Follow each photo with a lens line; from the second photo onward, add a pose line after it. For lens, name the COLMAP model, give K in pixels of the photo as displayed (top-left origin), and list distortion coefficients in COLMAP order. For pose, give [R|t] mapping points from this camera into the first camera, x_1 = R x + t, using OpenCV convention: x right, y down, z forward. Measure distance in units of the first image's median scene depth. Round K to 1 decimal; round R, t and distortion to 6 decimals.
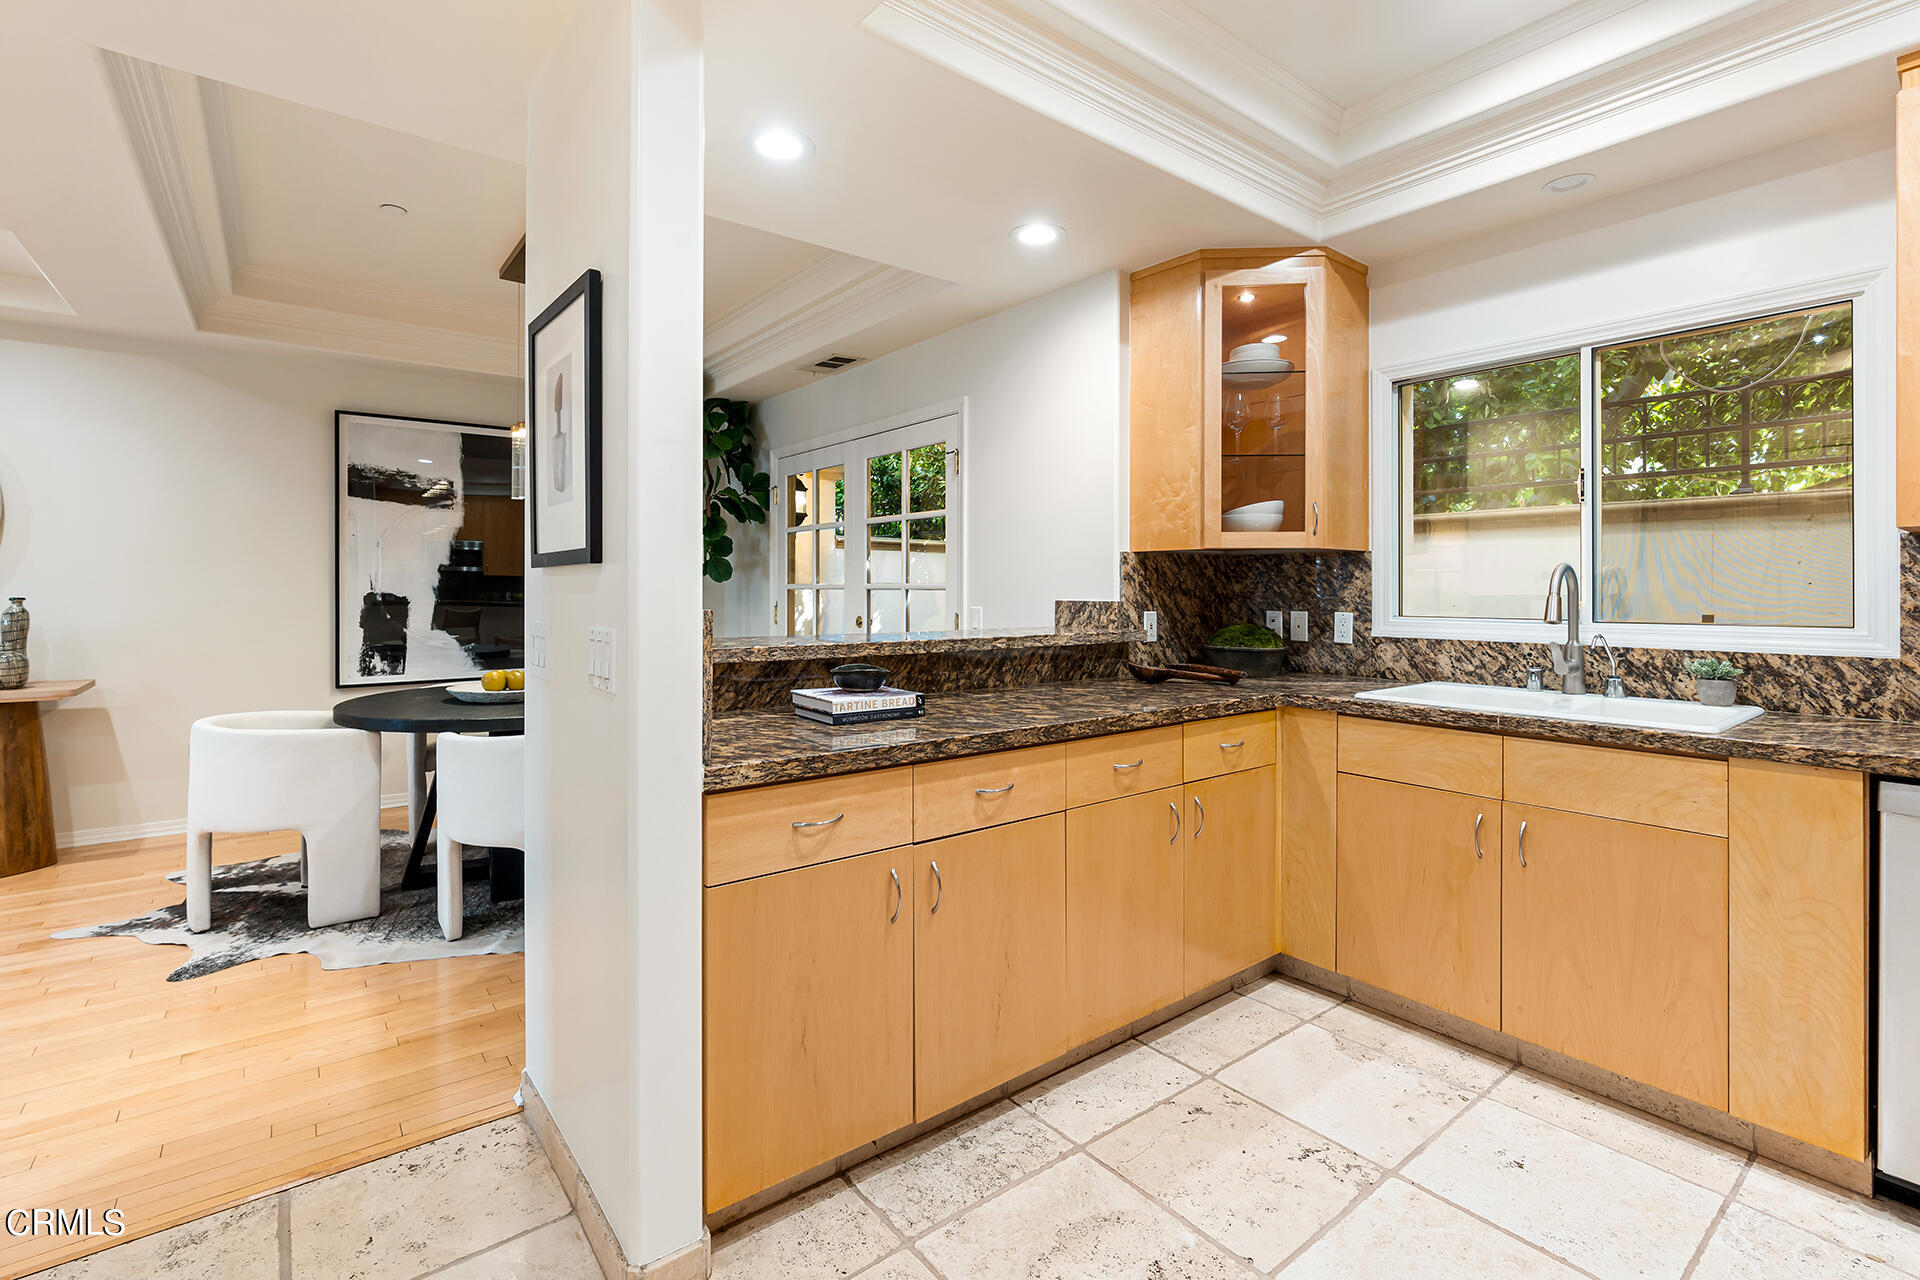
lens RADIAL K [[868.2, 0, 946.2], [0, 868.2, 587.2], [0, 0, 1]] dist [-0.009978, 0.003119]
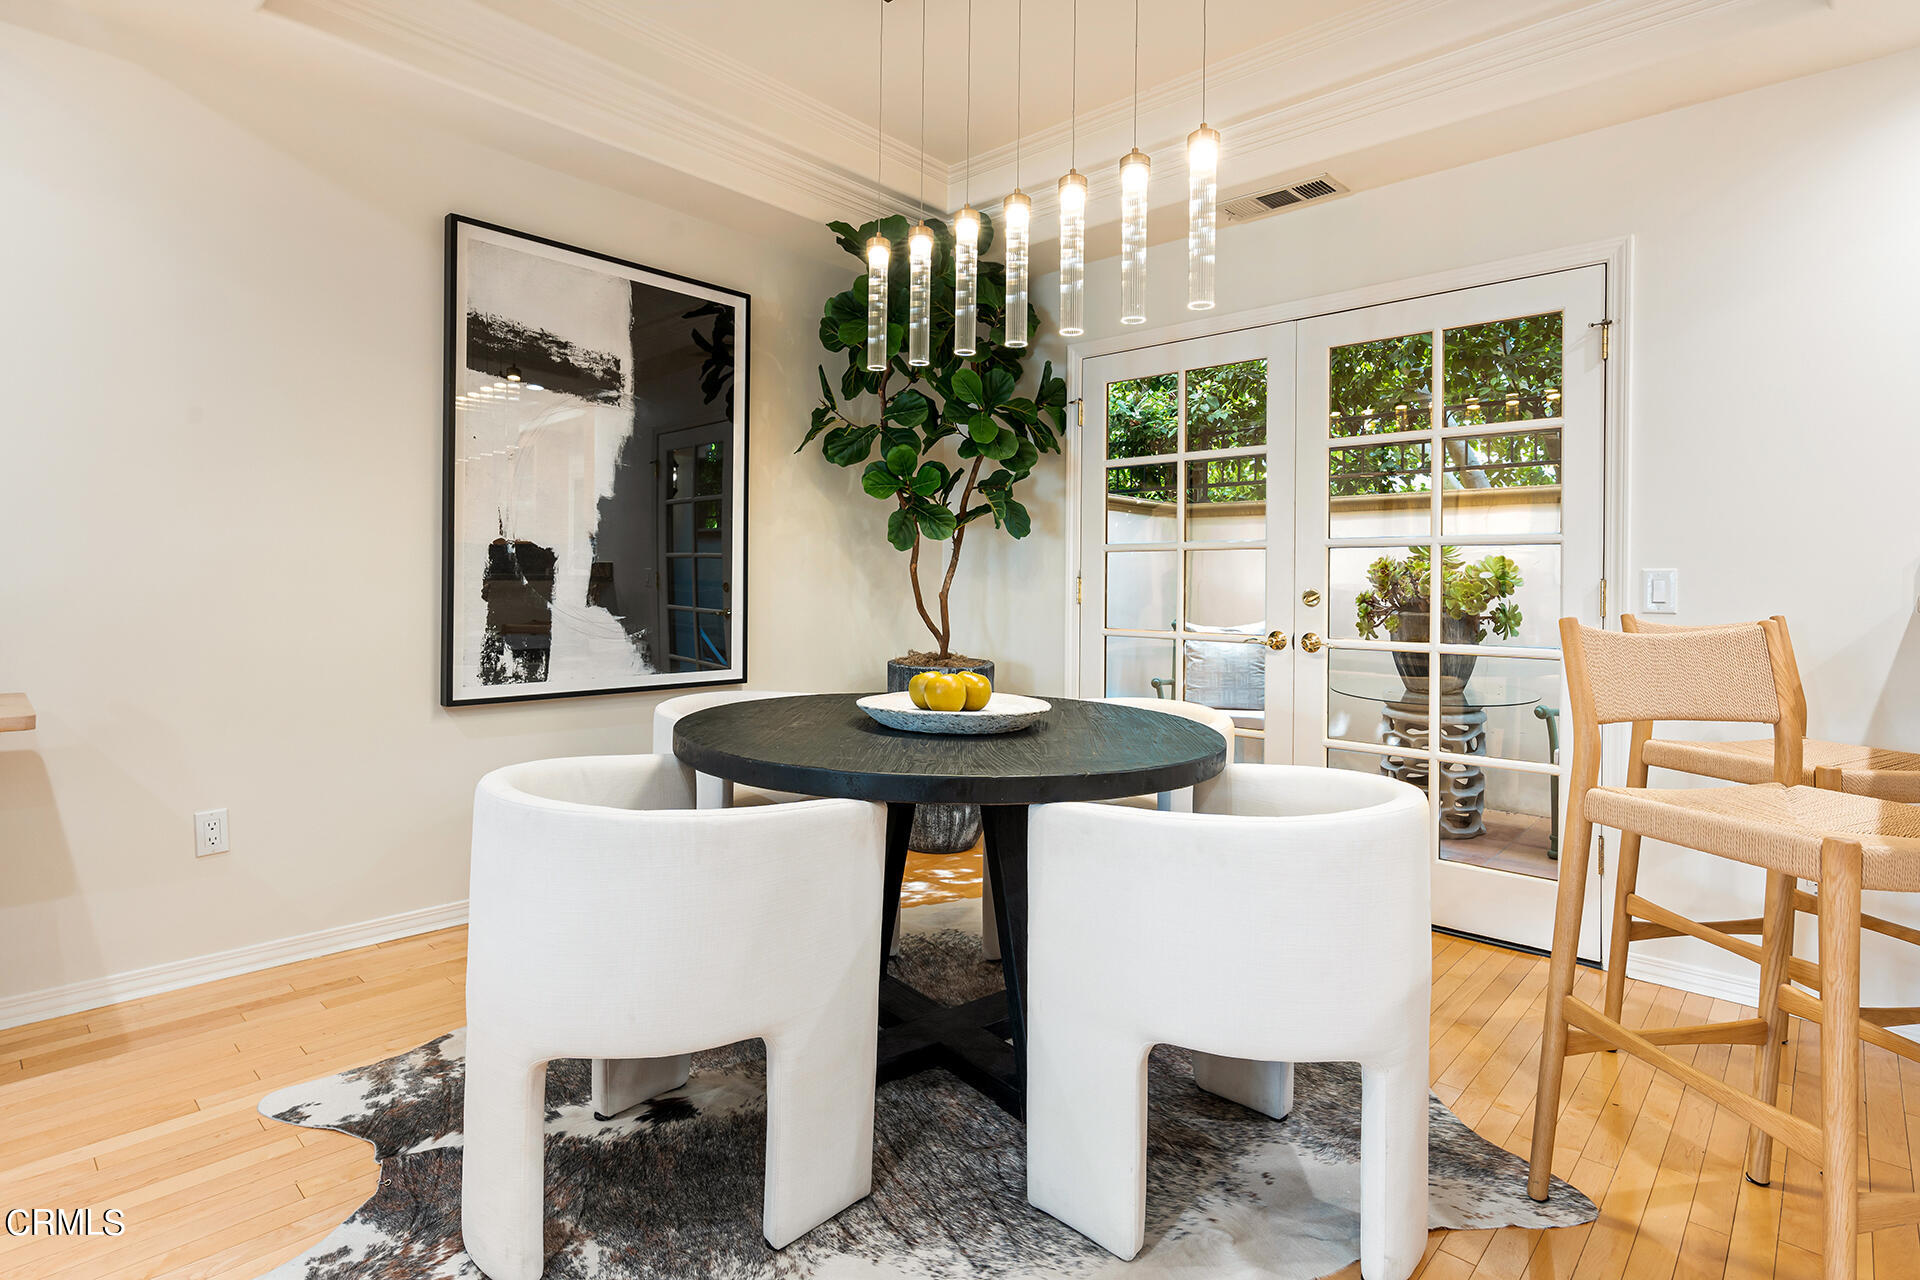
lens RADIAL K [[953.9, 0, 932.0], [0, 953.9, 584.6], [0, 0, 1]] dist [-0.005023, -0.001195]
pose [[0.986844, 0.012638, 0.161183, -0.478955], [-0.013628, 0.999894, 0.005034, 0.029031], [-0.161102, -0.007165, 0.986912, 0.324144]]
